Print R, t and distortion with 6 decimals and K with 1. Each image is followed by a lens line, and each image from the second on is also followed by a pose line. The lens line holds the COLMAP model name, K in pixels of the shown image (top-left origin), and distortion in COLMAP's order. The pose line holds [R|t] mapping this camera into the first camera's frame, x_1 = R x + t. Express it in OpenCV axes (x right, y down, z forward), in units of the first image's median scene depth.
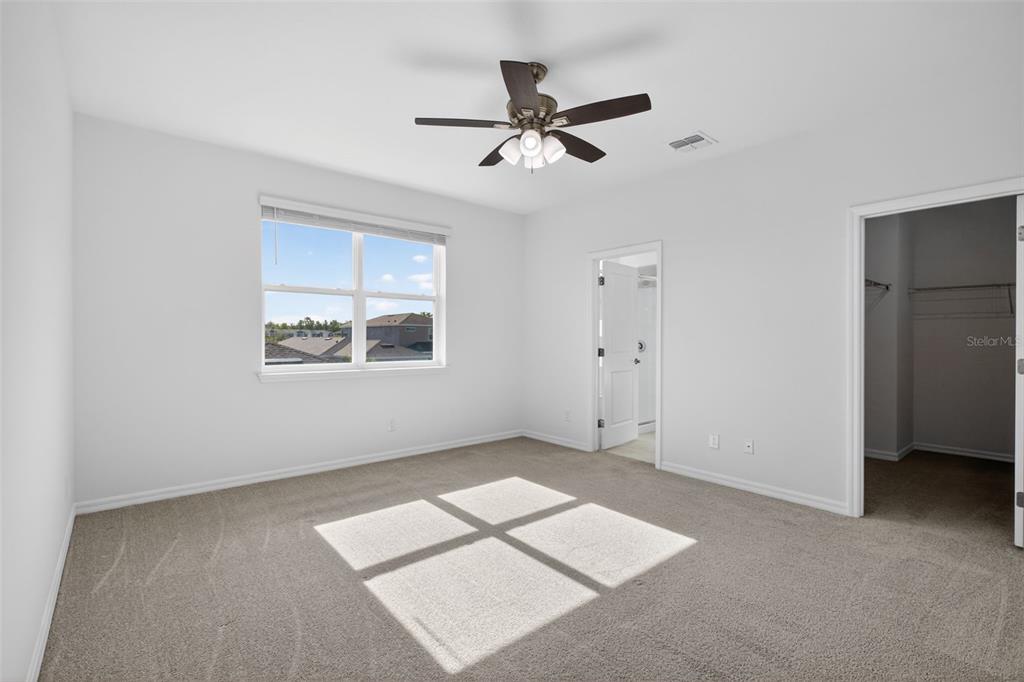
lens RADIAL K [[469.0, 0, 516.0], [0, 469.0, 340.8], [0, 0, 1]] dist [-0.002076, 0.000054]
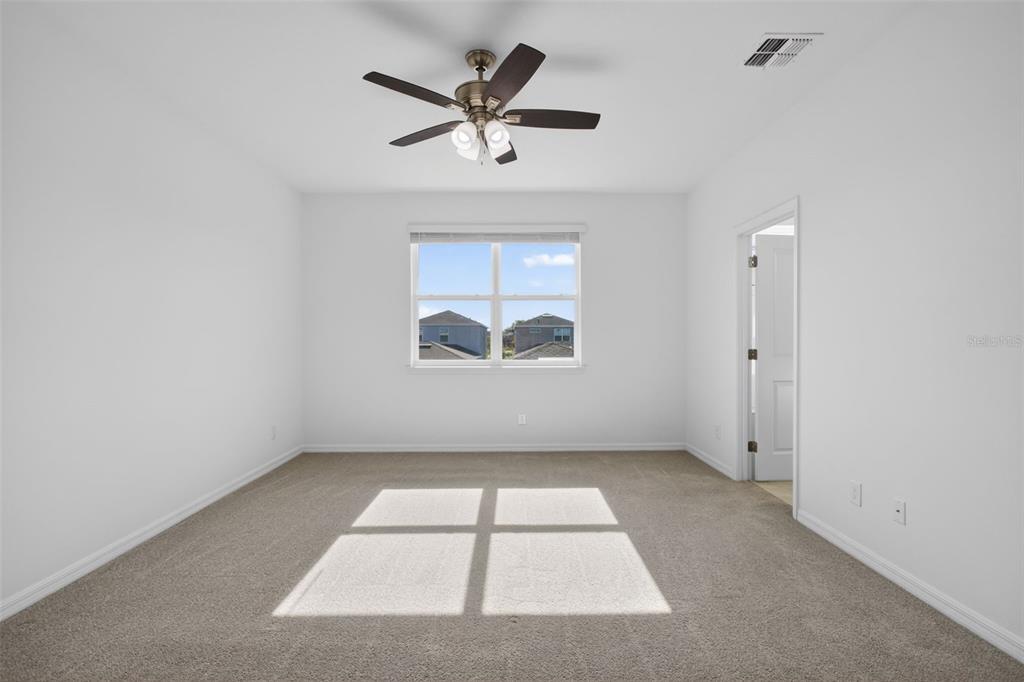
lens RADIAL K [[469.0, 0, 516.0], [0, 469.0, 340.8], [0, 0, 1]] dist [-0.002076, 0.000054]
pose [[0.768833, -0.002854, -0.639444, 0.464093], [0.001265, 0.999995, -0.002942, 0.005904], [0.639449, 0.001453, 0.768832, 0.200041]]
